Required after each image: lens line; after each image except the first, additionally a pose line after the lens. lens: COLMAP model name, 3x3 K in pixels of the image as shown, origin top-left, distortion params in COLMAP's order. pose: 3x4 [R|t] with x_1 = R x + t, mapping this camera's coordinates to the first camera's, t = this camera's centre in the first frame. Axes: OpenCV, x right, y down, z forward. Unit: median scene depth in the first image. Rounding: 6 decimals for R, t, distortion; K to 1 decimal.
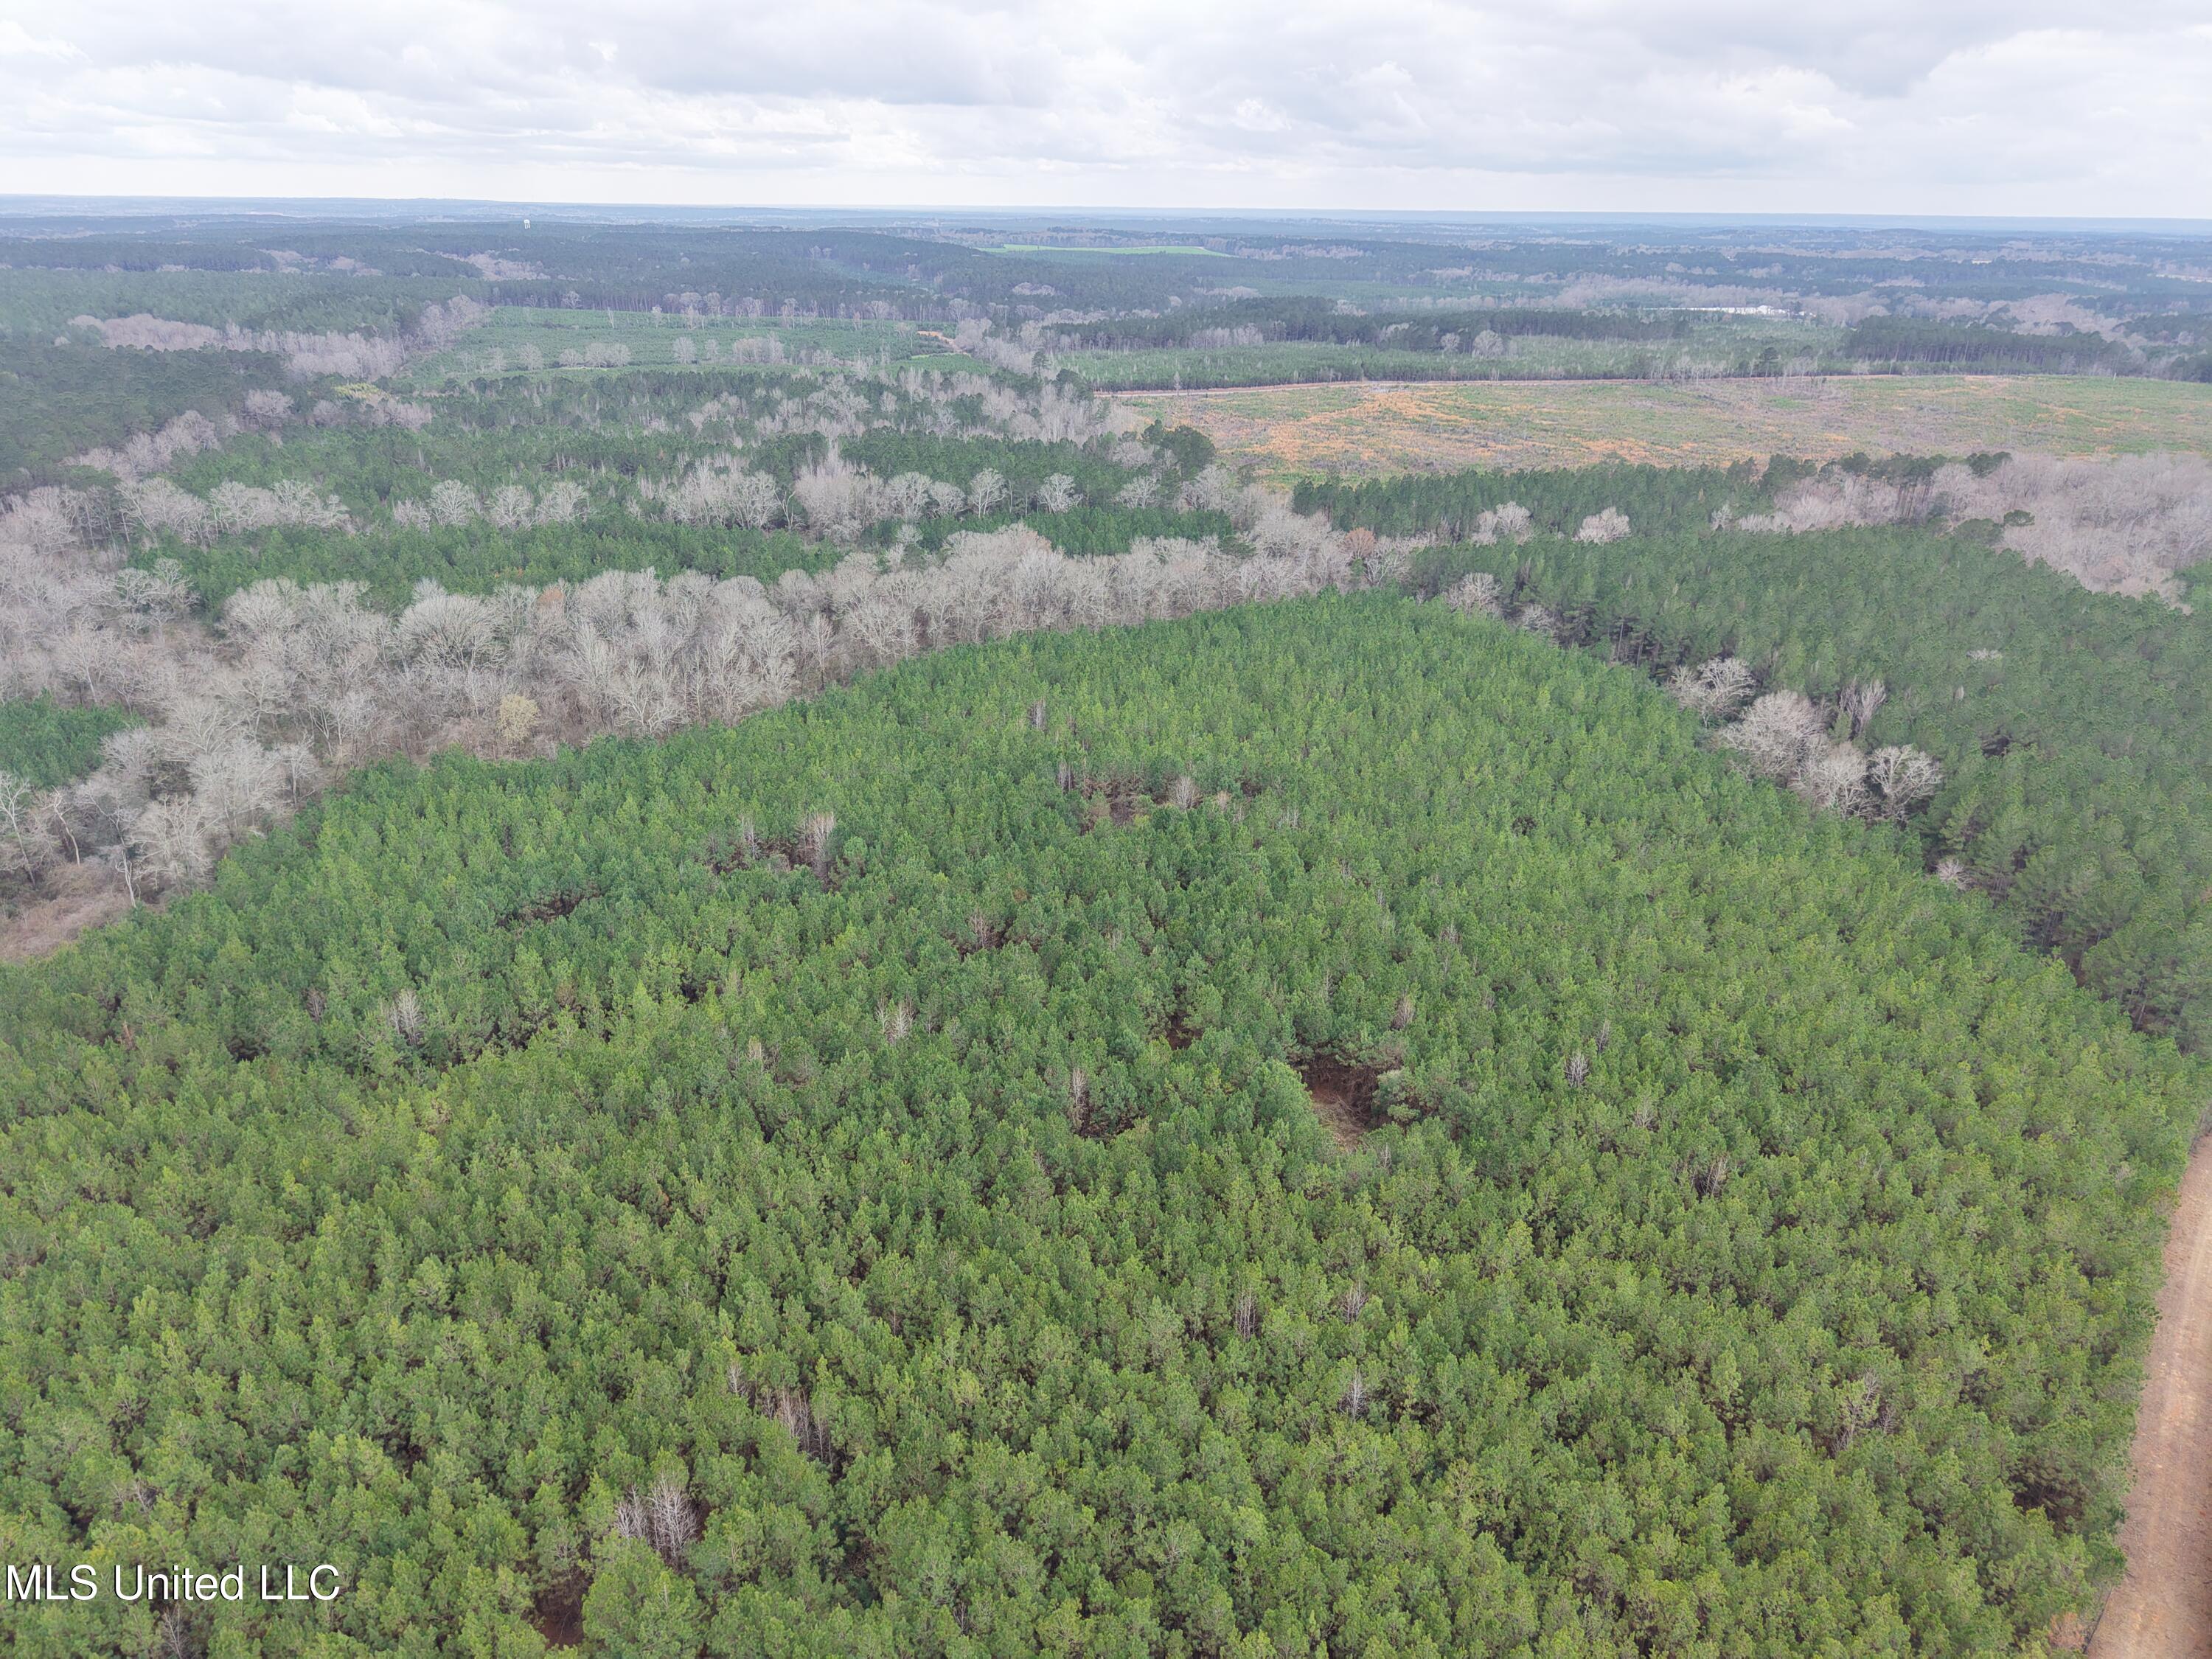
lens RADIAL K [[1488.8, 0, 1108.6], [0, 1488.8, 846.7], [0, 0, 1]] dist [0.024477, -0.019062]
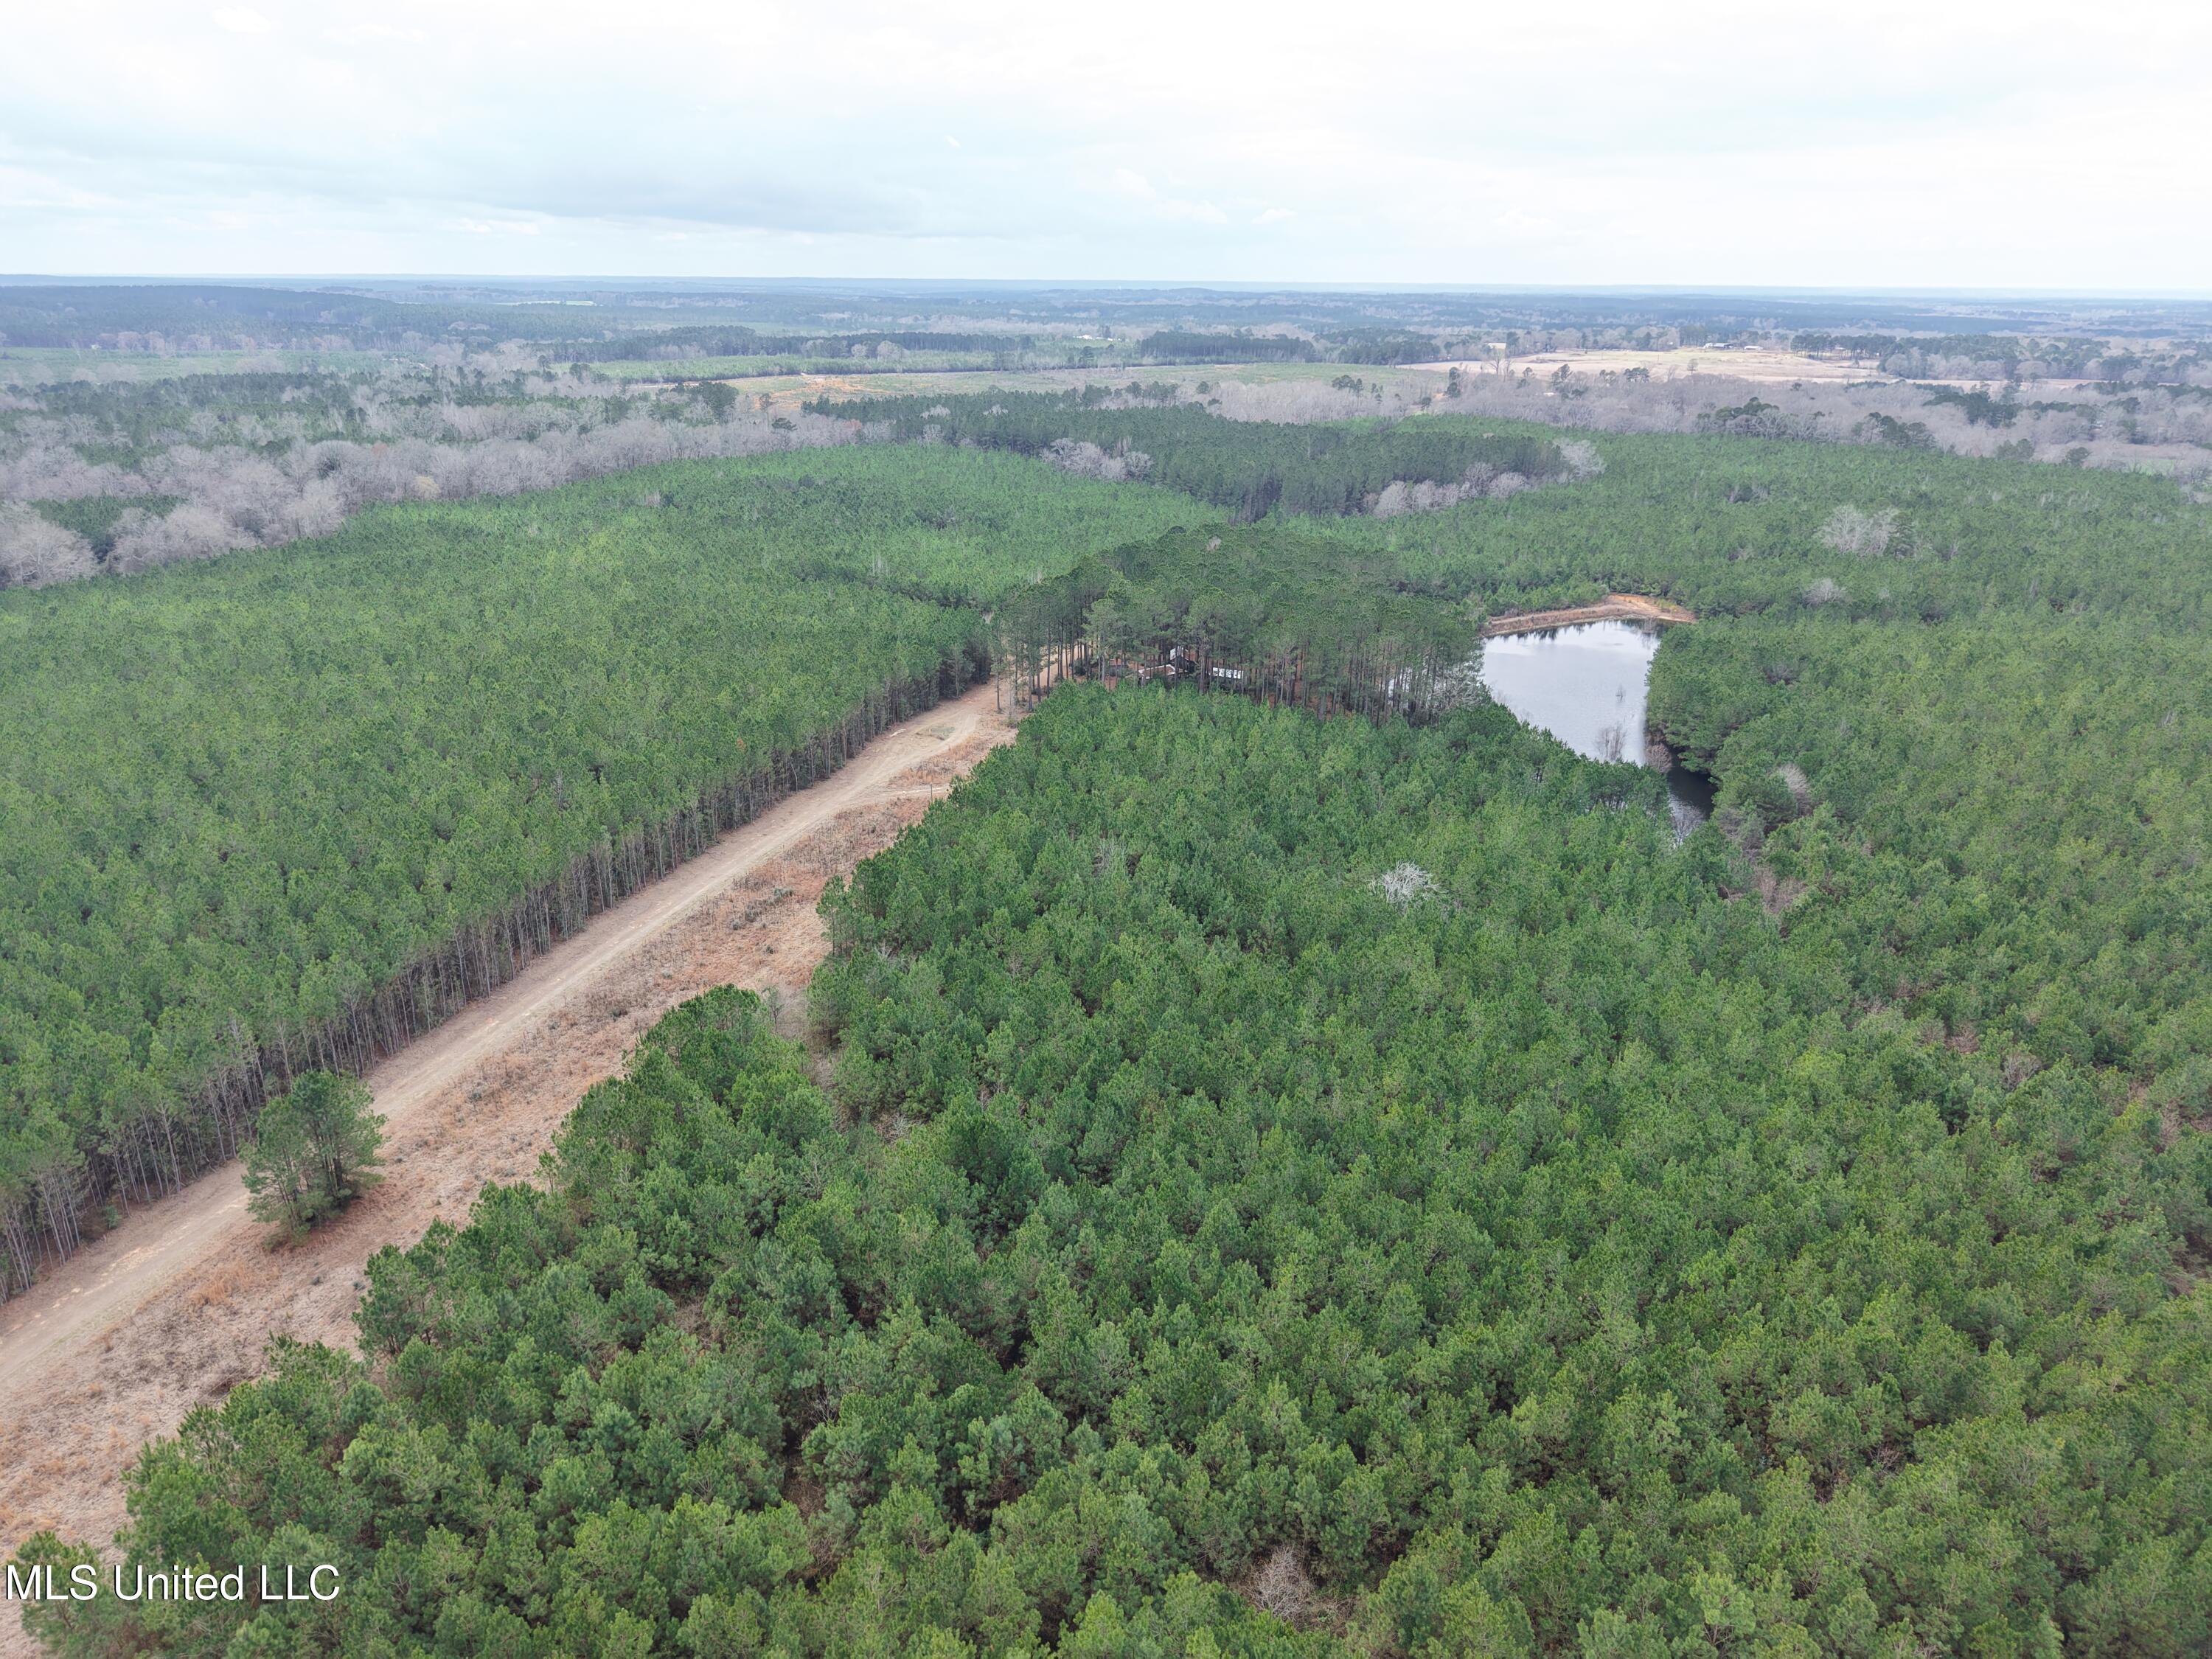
lens RADIAL K [[1488.8, 0, 1138.5], [0, 1488.8, 824.8], [0, 0, 1]] dist [0.024477, -0.019062]
pose [[0.914869, -0.145020, 0.376807, -0.464263], [0.164519, 0.986173, -0.019899, 0.635629], [-0.368712, 0.080197, 0.926078, -1.219330]]
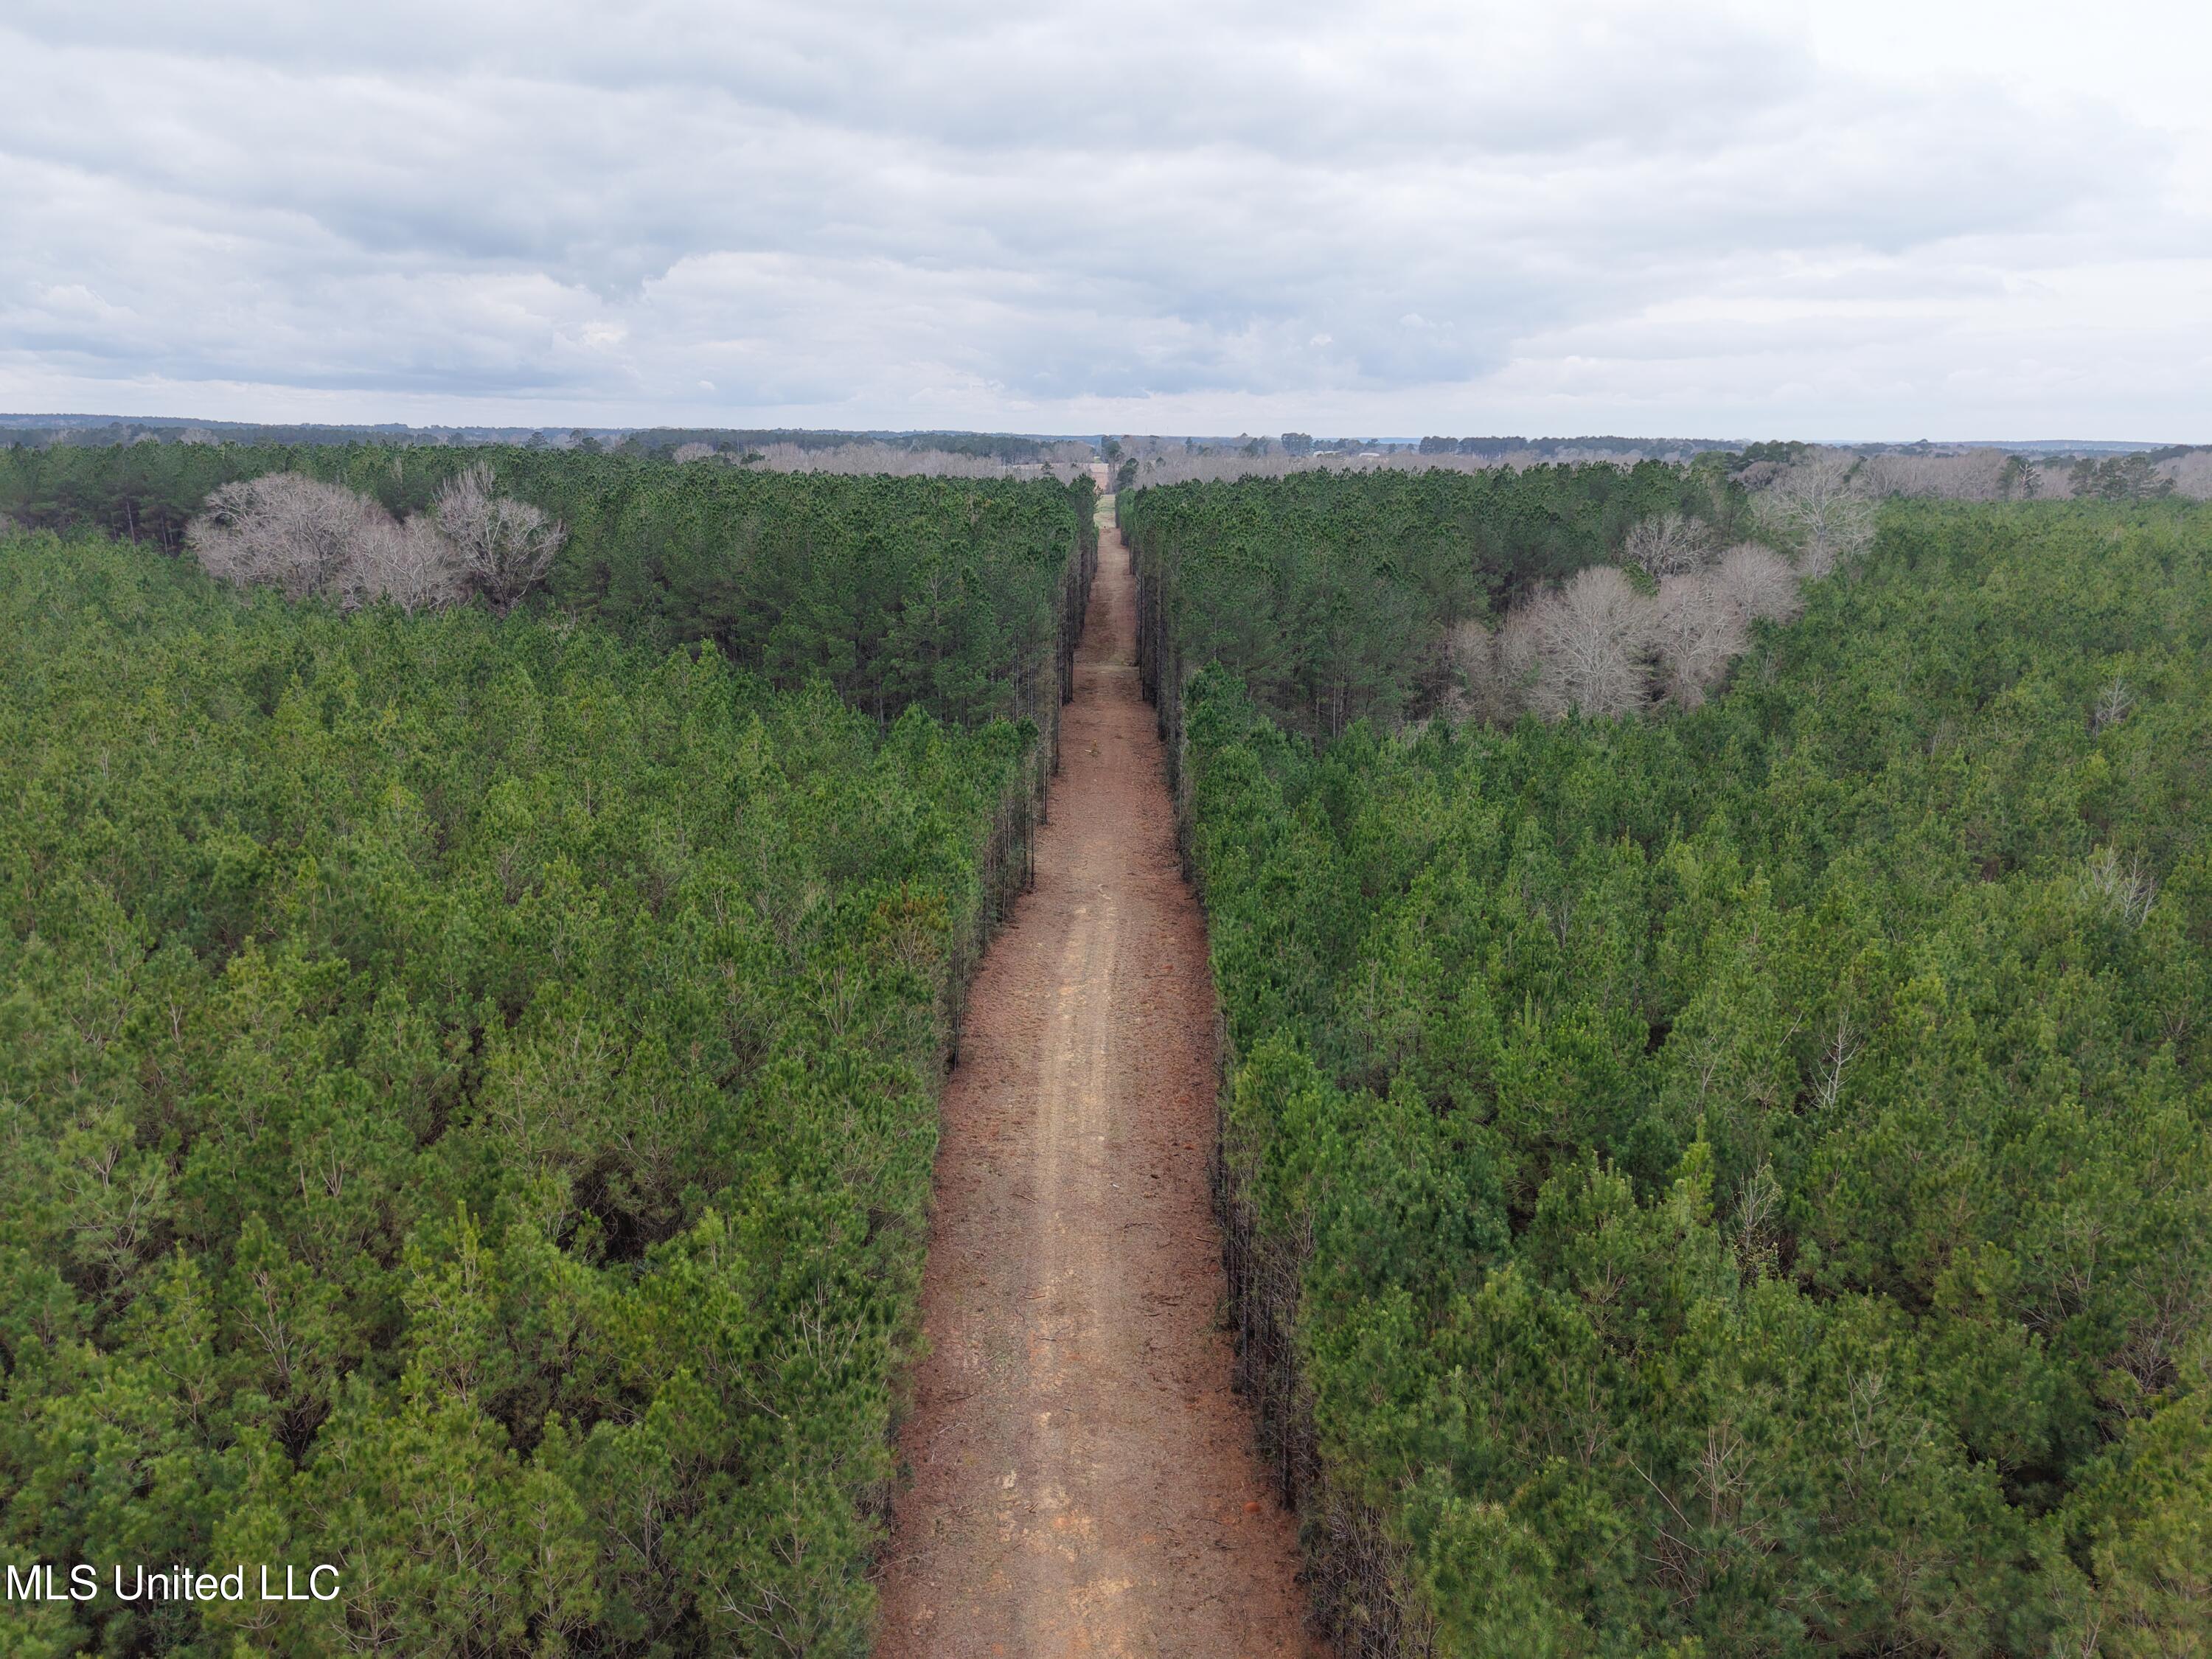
lens RADIAL K [[1488.8, 0, 1104.3], [0, 1488.8, 825.2], [0, 0, 1]] dist [0.024477, -0.019062]
pose [[0.761758, -0.173643, 0.624158, 0.398454], [0.262298, 0.963582, -0.052050, 0.175249], [-0.592389, 0.203365, 0.779562, 0.533819]]
